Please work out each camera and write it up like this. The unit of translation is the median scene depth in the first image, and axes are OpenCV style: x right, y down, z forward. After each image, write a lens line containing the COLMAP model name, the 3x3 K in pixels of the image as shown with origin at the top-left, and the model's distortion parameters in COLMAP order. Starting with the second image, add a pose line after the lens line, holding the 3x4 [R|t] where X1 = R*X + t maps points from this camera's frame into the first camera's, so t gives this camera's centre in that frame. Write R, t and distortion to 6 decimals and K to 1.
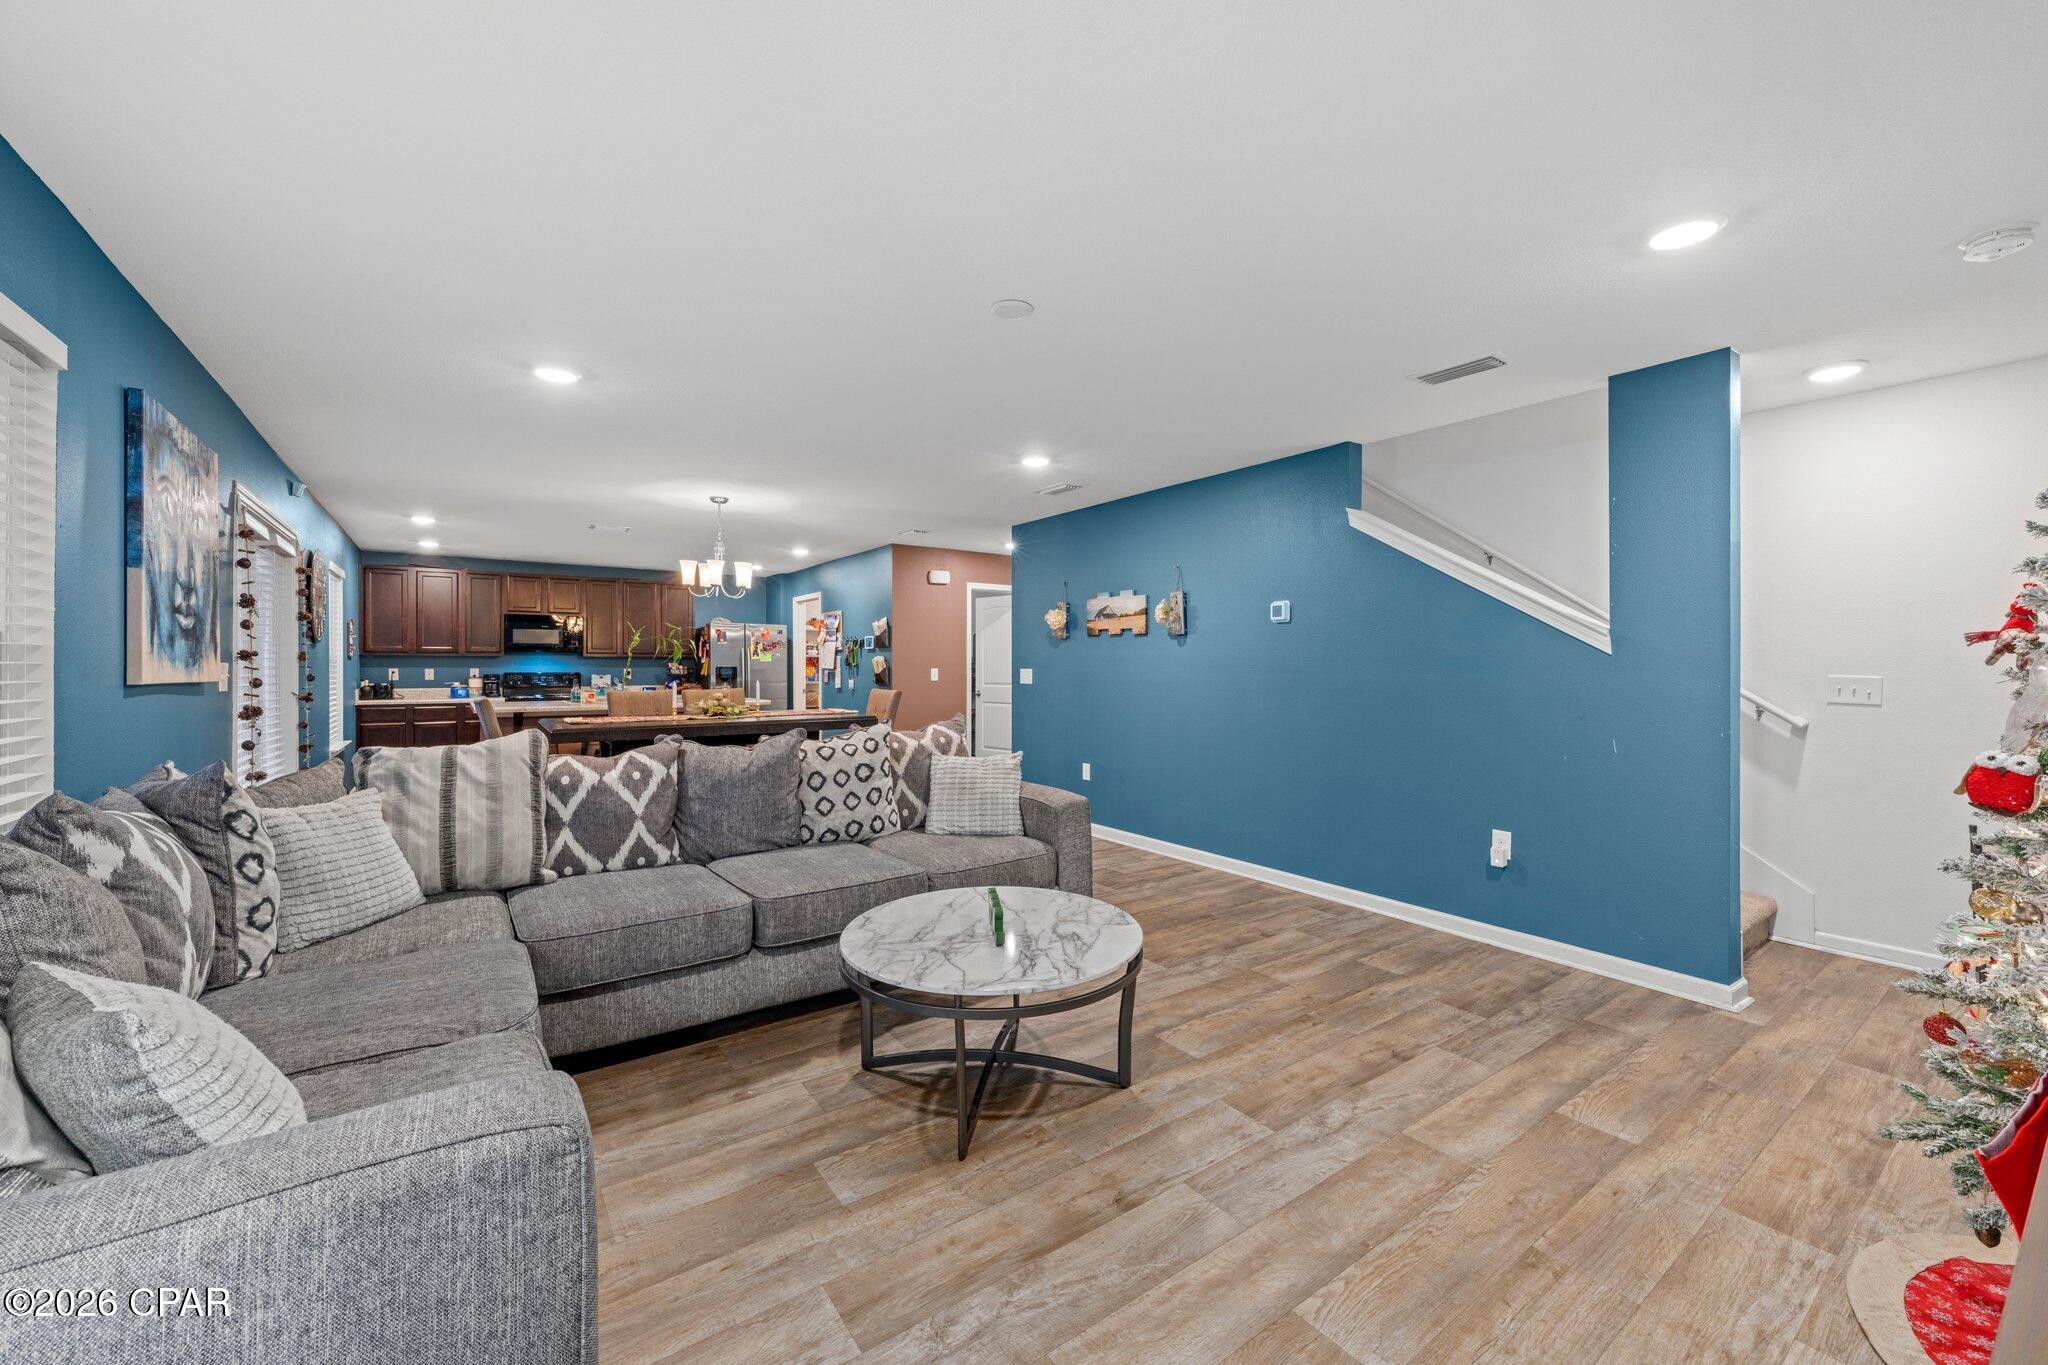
lens RADIAL K [[800.1, 0, 1030.4], [0, 800.1, 665.7], [0, 0, 1]] dist [-0.000850, -0.000007]
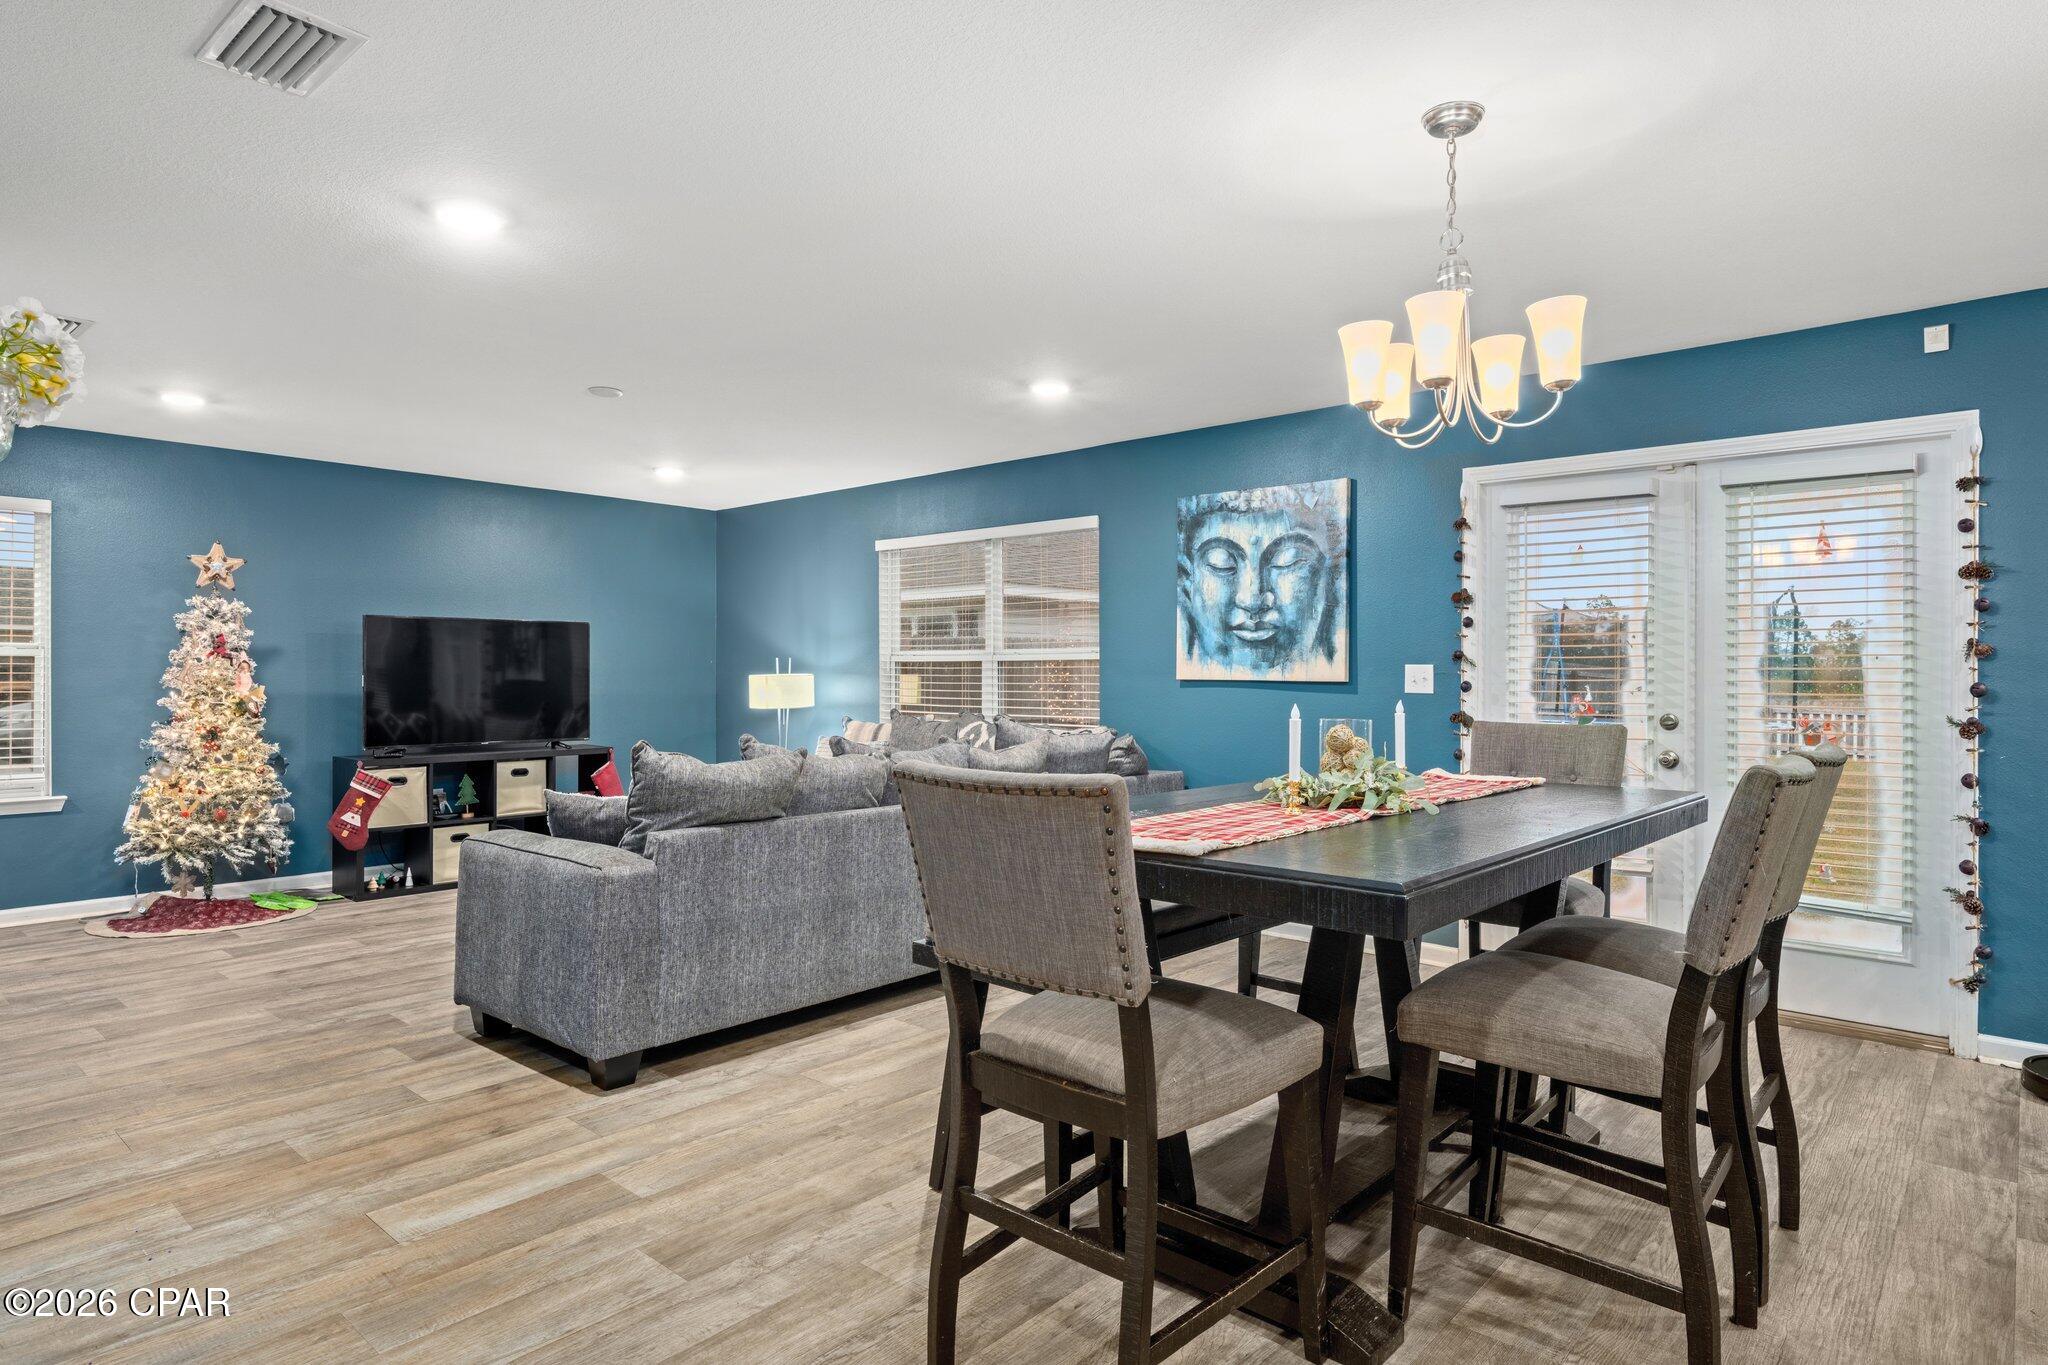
lens RADIAL K [[1133.9, 0, 1027.2], [0, 1133.9, 669.1], [0, 0, 1]] dist [0.000527, 0.000479]
pose [[-0.974364, -0.003447, -0.224953, -0.210740], [-0.002646, 0.999989, -0.003865, 0.008974], [0.224964, -0.003171, -0.974362, 2.230607]]
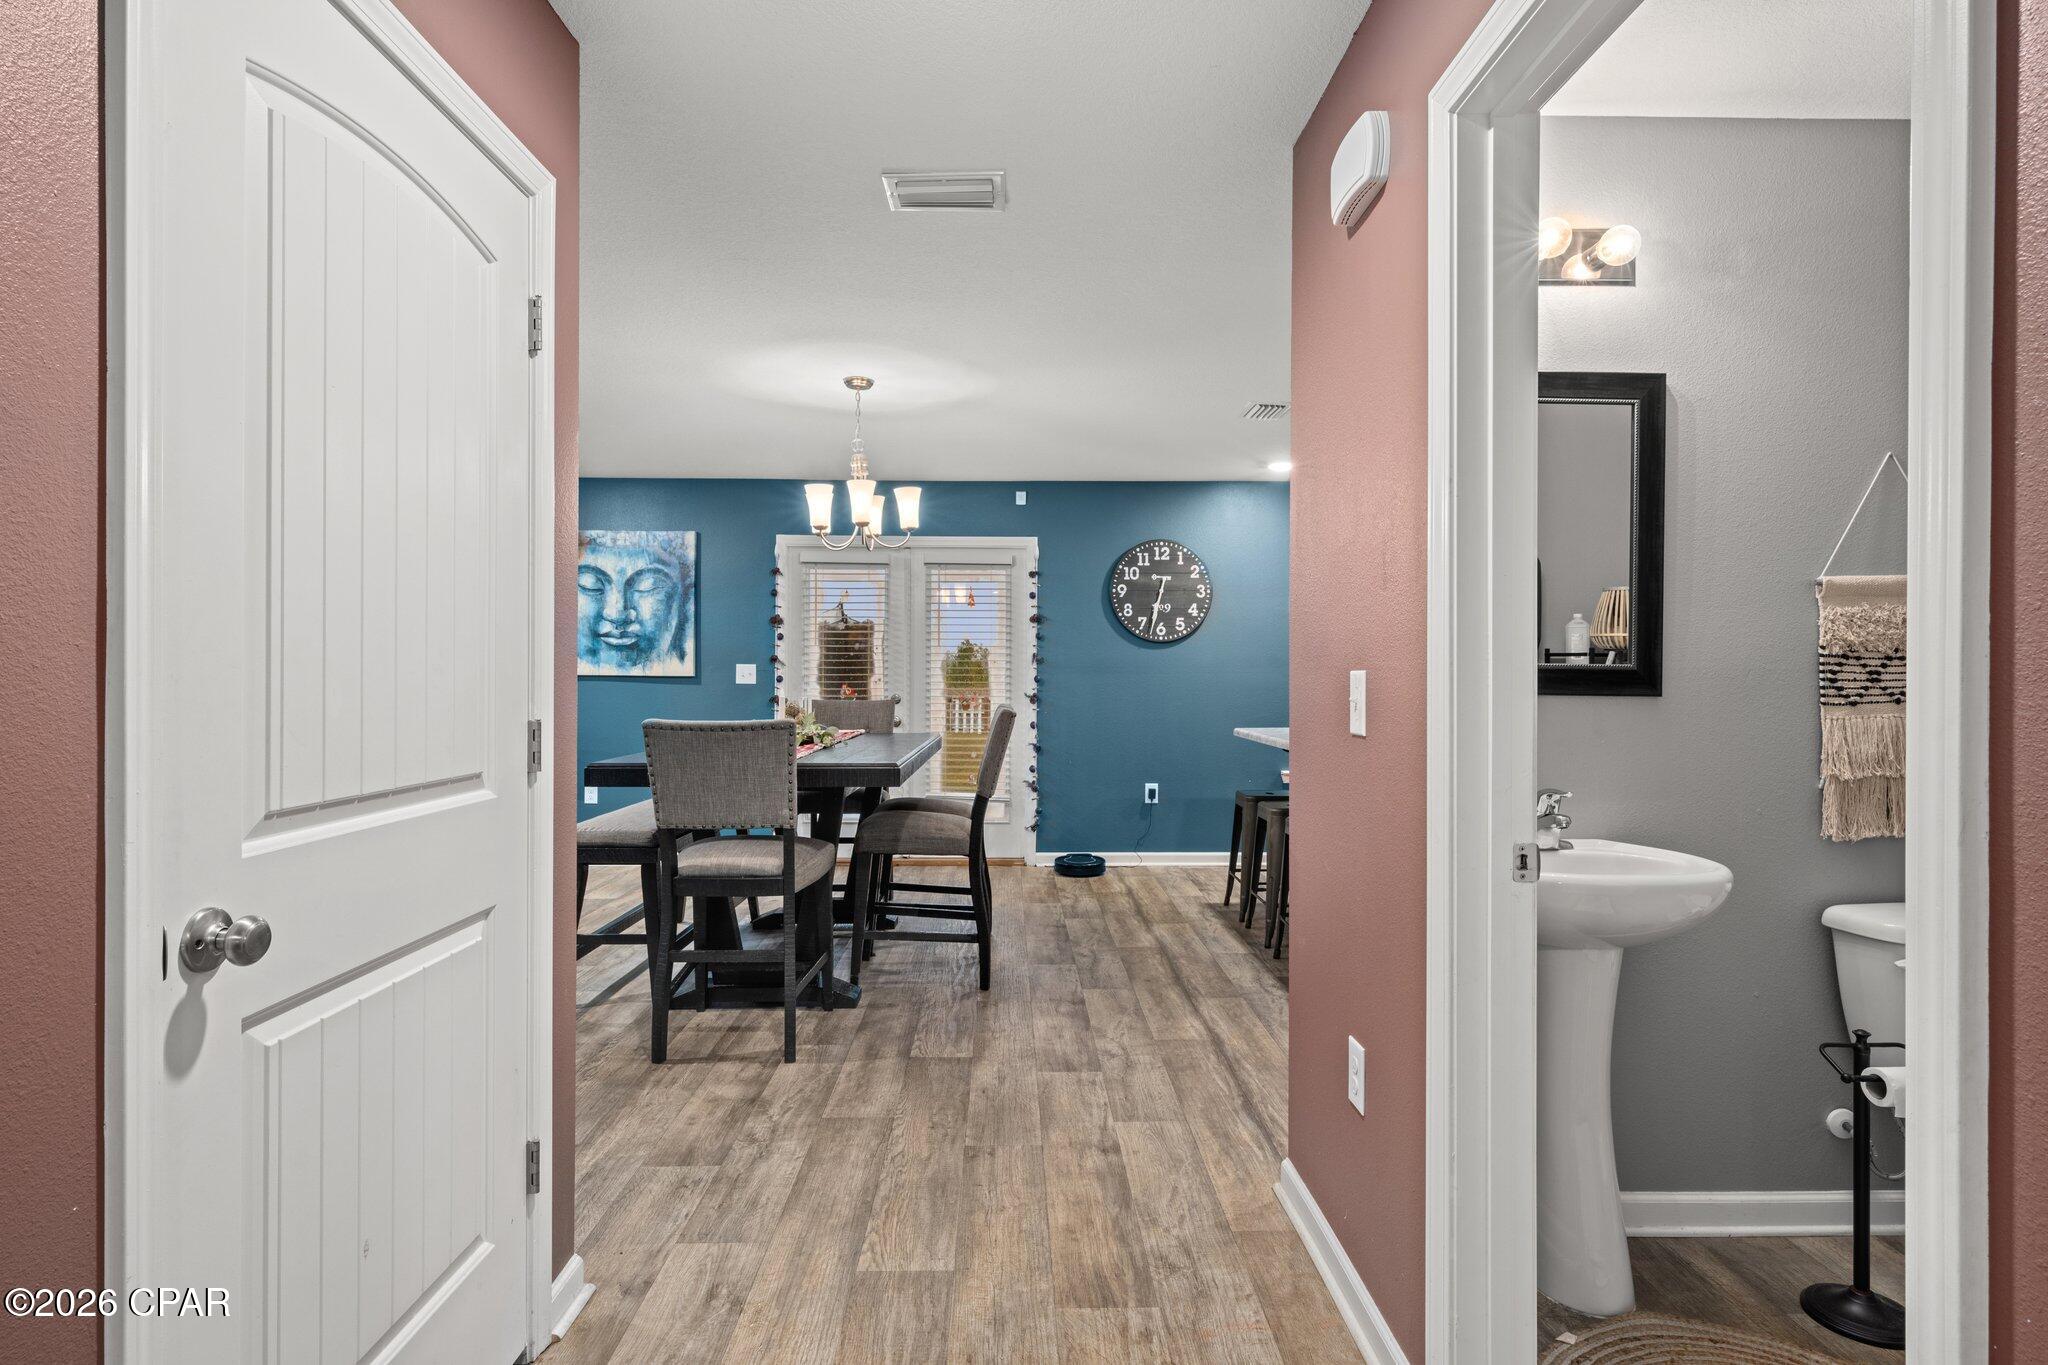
lens RADIAL K [[1058.0, 0, 1031.5], [0, 1058.0, 673.2], [0, 0, 1]] dist [-0.001319, 0.000102]
pose [[-0.562534, -0.000069, -0.826774, 0.297591], [-0.003100, 0.999993, 0.002025, 0.007392], [0.826768, 0.003702, -0.562531, 2.484618]]
